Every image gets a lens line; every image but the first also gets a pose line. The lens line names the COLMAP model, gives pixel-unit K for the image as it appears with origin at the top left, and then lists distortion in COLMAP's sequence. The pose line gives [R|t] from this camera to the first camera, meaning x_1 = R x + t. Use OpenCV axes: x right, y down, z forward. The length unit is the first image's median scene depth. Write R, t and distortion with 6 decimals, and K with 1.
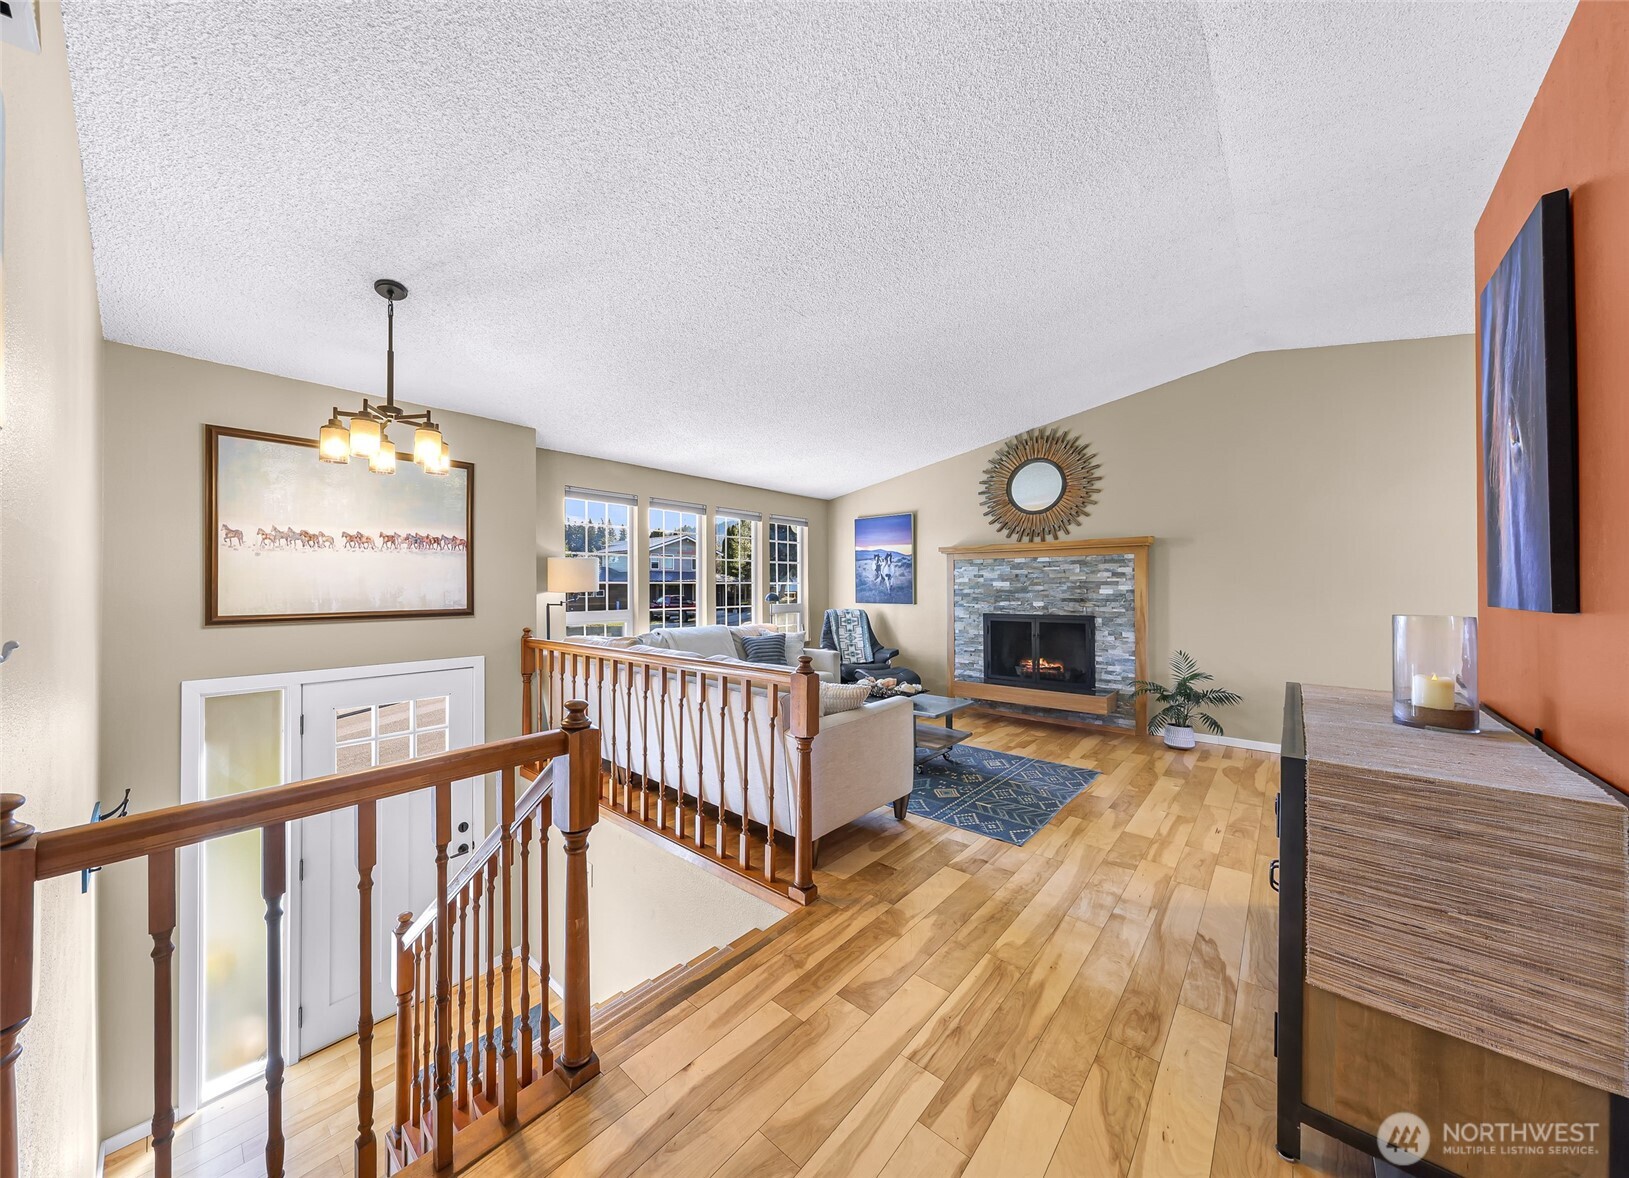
lens RADIAL K [[578.8, 0, 731.1], [0, 578.8, 584.0], [0, 0, 1]] dist [-0.011377, 0.000376]
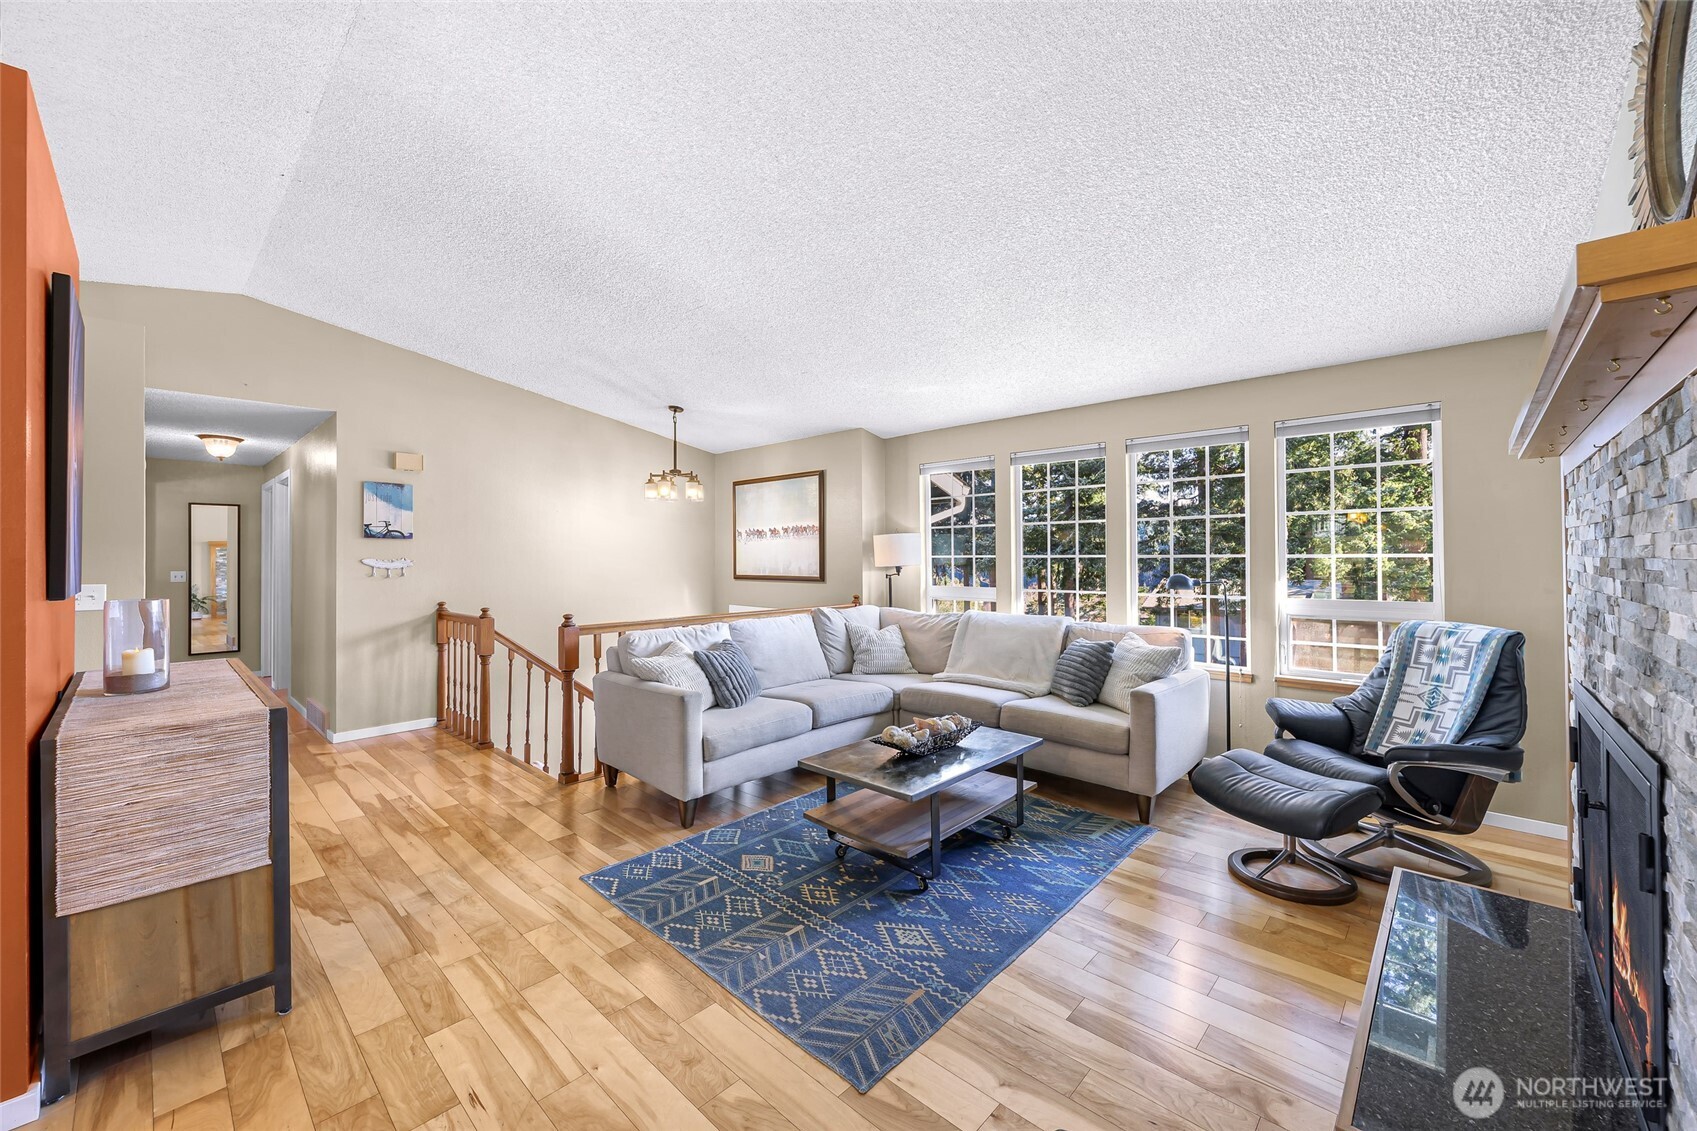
lens RADIAL K [[666.3, 0, 855.9], [0, 666.3, 555.8], [0, 0, 1]] dist [-0.000066, -0.000683]
pose [[0.023094, 0.003671, -0.999727, 1.006849], [0.008692, 0.999955, 0.003873, -0.011819], [0.999696, -0.008779, 0.023061, 0.937287]]
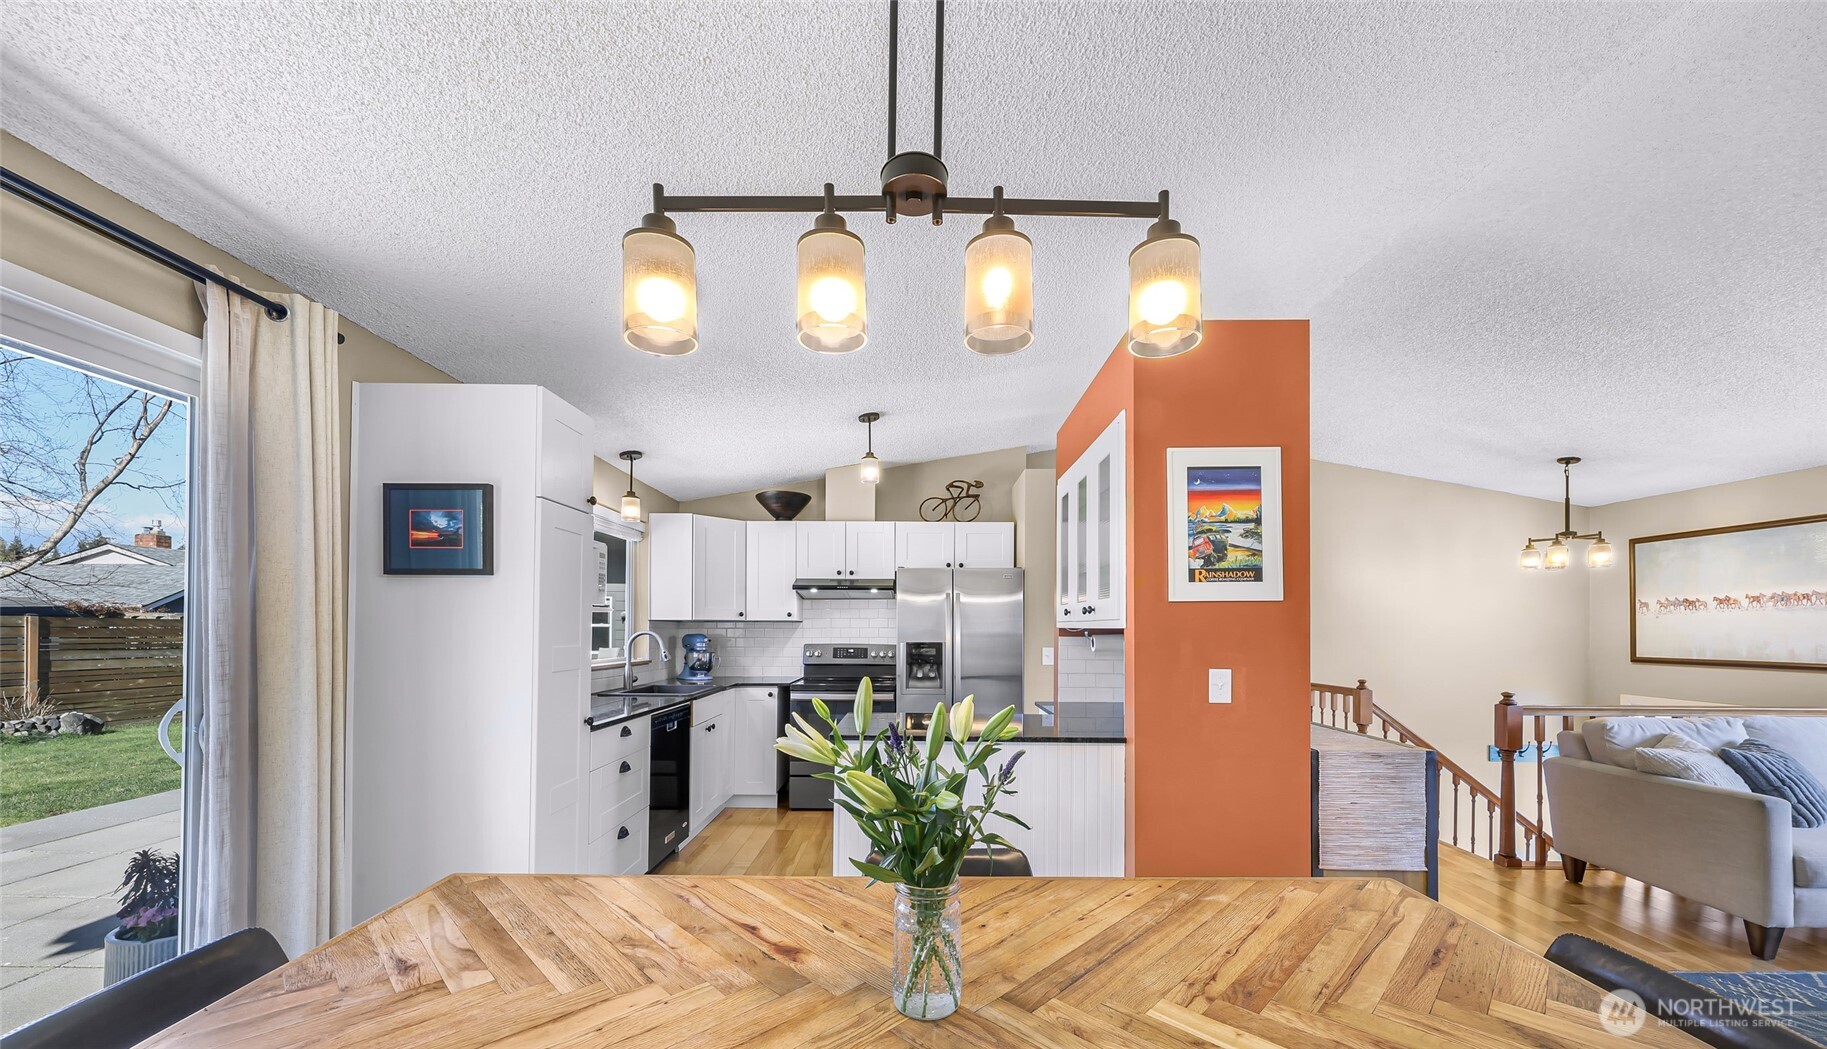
lens RADIAL K [[674.4, 0, 904.4], [0, 674.4, 619.9], [0, 0, 1]] dist [0.003263, -0.000317]
pose [[-0.724777, -0.008364, -0.688933, 1.292546], [0.001095, 0.999911, -0.013292, -0.016528], [0.688983, -0.010388, -0.724703, 0.658779]]
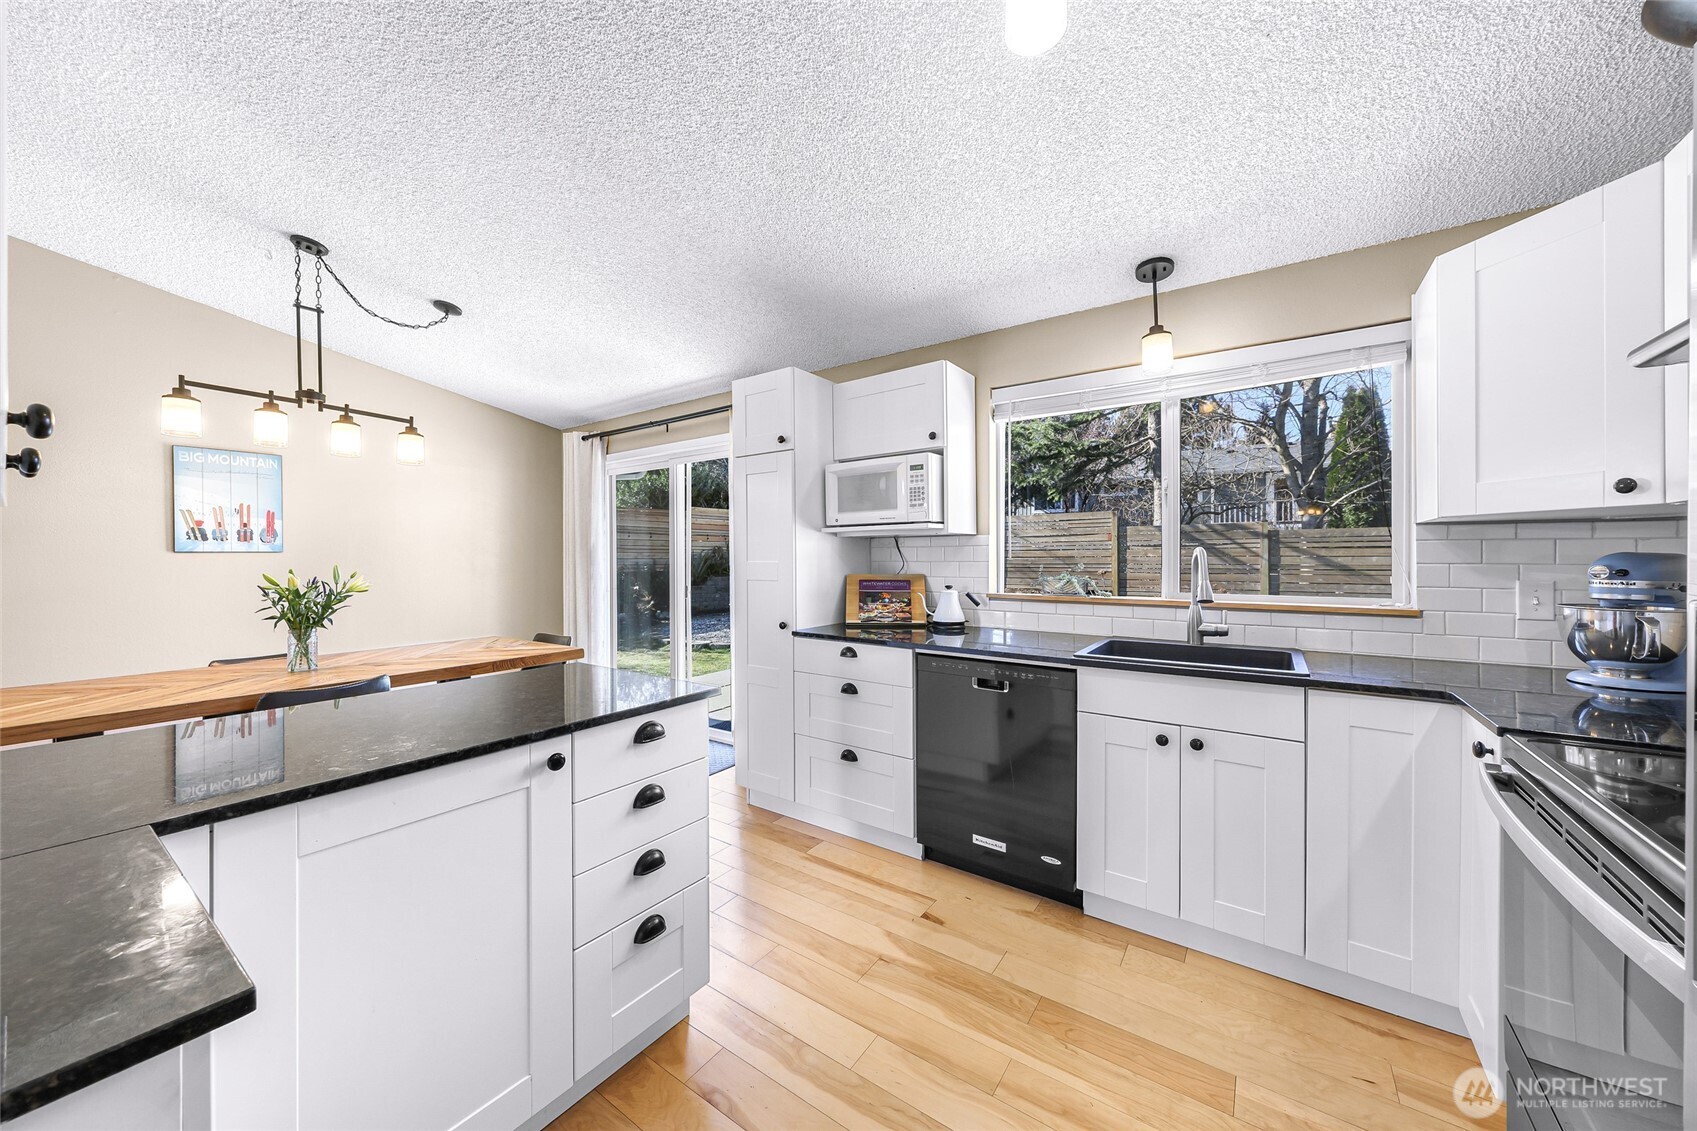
lens RADIAL K [[595.6, 0, 822.4], [0, 595.6, 558.1], [0, 0, 1]] dist [0.001126, -0.000015]
pose [[-0.136713, 0.003401, 0.990605, 0.383343], [-0.000068, 0.999994, -0.003443, -0.002464], [-0.990611, -0.000538, -0.136712, 0.029479]]
